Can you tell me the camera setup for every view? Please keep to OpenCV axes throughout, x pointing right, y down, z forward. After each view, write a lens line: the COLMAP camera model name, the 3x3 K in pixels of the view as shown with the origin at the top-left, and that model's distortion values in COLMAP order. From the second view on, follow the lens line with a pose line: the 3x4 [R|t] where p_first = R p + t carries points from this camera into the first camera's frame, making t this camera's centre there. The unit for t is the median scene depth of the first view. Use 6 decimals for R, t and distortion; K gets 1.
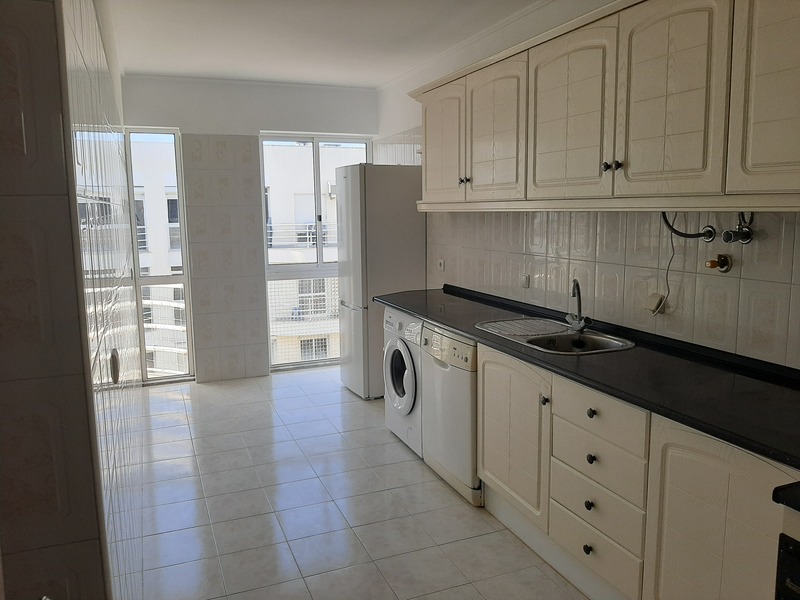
lens RADIAL K [[626.2, 0, 400.0], [0, 626.2, 300.0], [0, 0, 1]] dist [-0.004498, -0.001857]
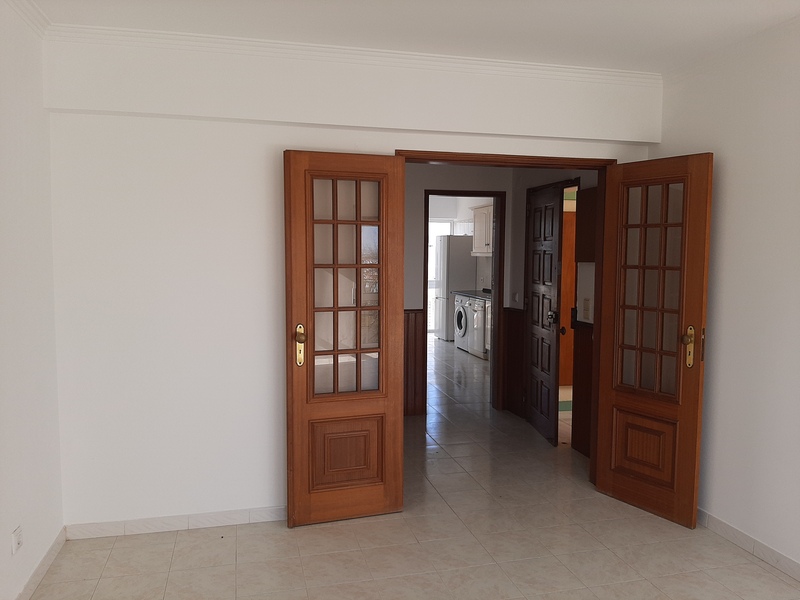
lens RADIAL K [[626.2, 0, 400.0], [0, 626.2, 300.0], [0, 0, 1]] dist [-0.004498, -0.001857]
pose [[0.990564, 0.029374, -0.133866, 0.082153], [-0.038882, 0.996860, -0.068981, 0.195416], [0.131419, 0.073535, 0.988596, -1.338235]]
